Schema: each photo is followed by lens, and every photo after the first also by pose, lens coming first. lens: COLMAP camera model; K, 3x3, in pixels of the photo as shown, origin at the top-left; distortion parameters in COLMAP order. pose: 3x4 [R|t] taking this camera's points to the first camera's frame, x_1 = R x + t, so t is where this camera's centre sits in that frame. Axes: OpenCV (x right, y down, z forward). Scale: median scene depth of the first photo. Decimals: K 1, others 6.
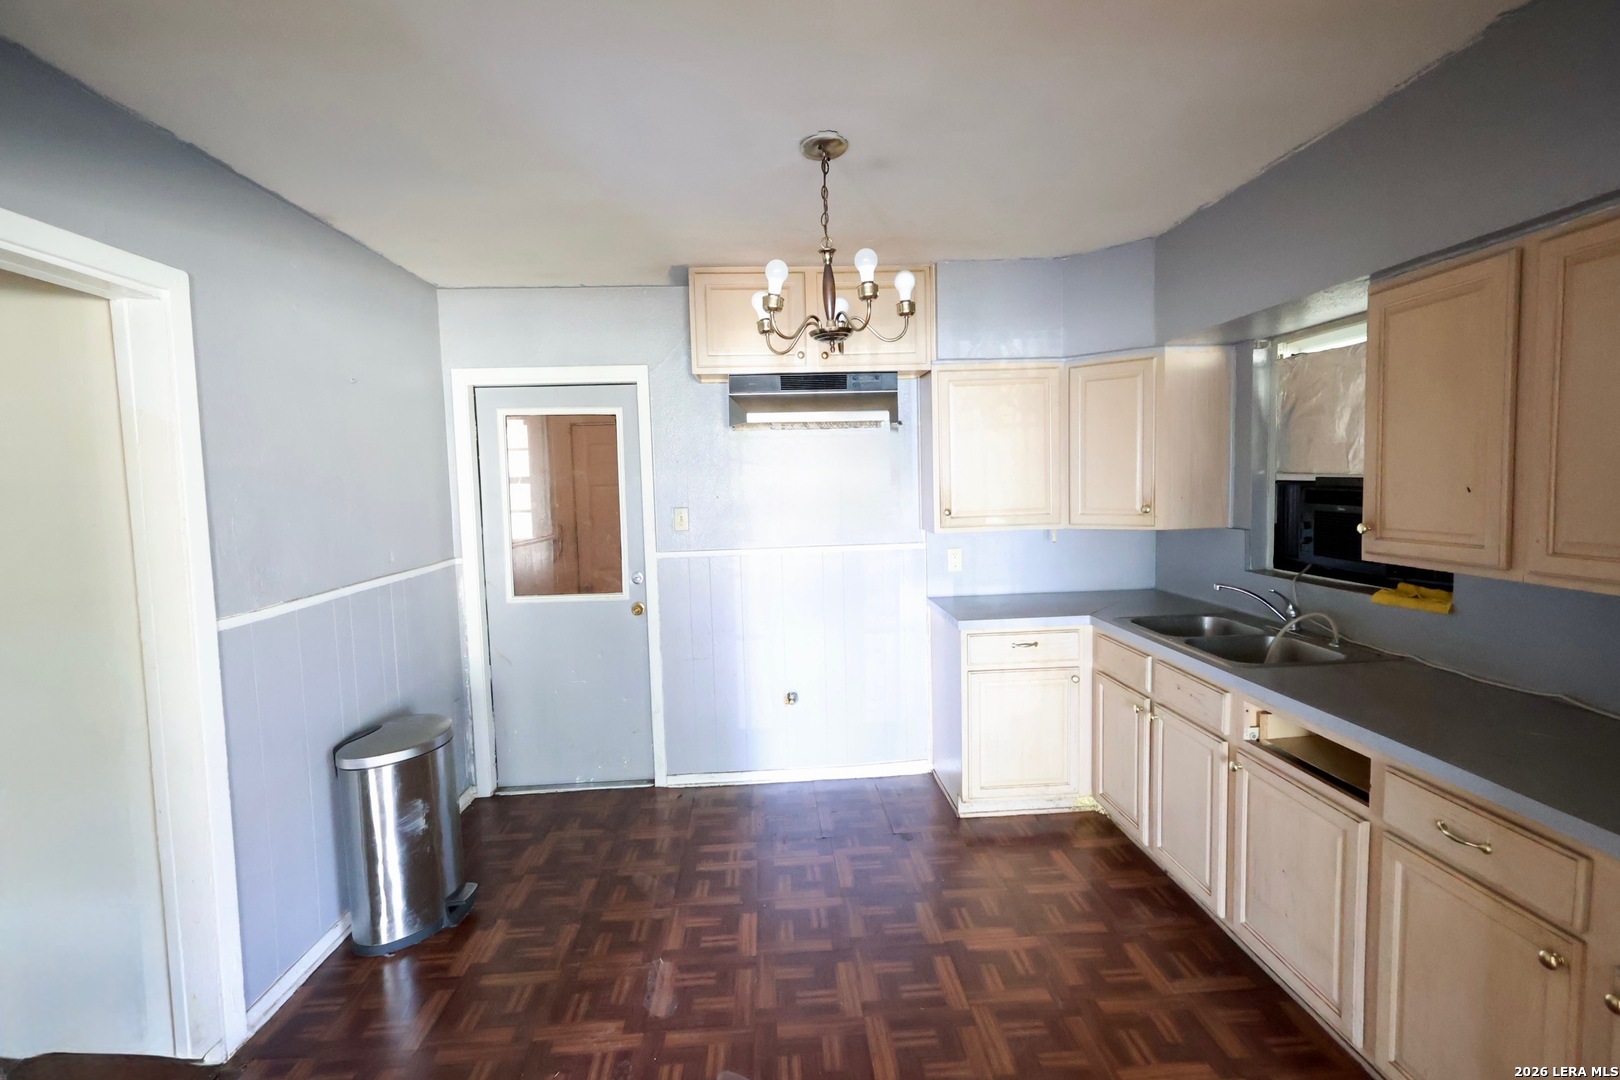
lens RADIAL K [[756.2, 0, 810.0], [0, 756.2, 540.0], [0, 0, 1]] dist [-0.000200, -0.000285]
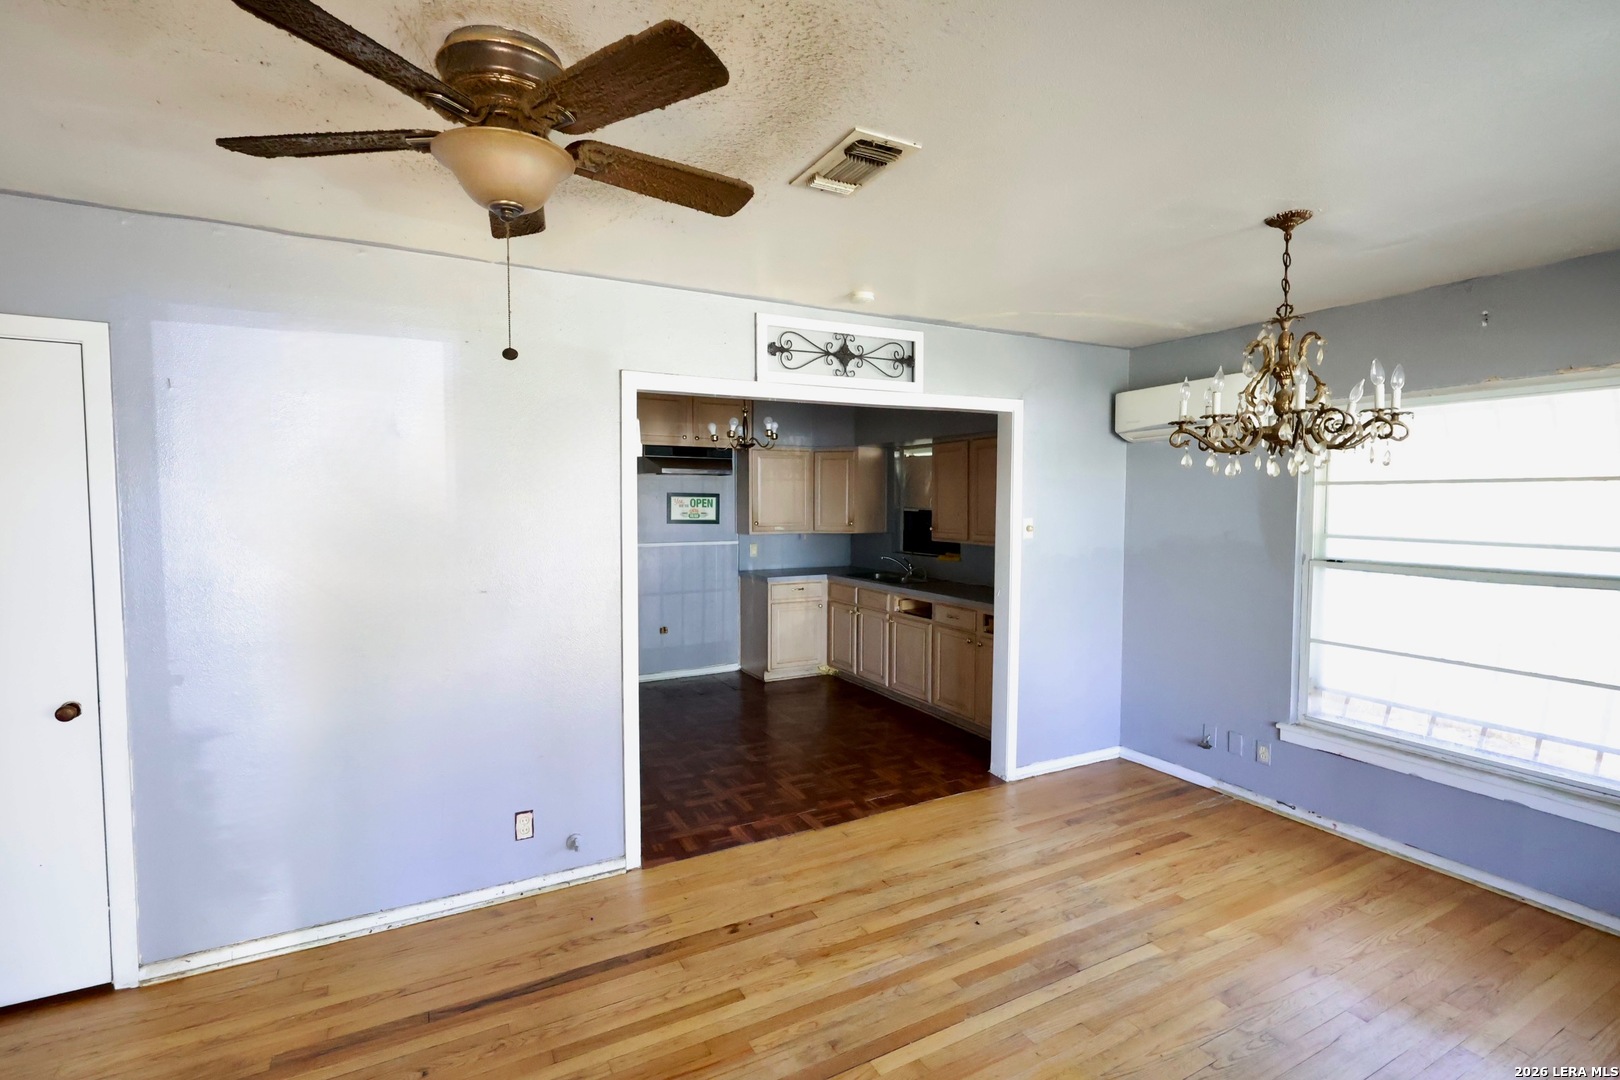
lens RADIAL K [[756.2, 0, 810.0], [0, 756.2, 540.0], [0, 0, 1]] dist [-0.000200, -0.000285]
pose [[0.909288, 0.004563, 0.416142, -0.576045], [0.007869, 0.999573, -0.028154, 0.071008], [-0.416093, 0.028875, 0.908864, -0.930079]]
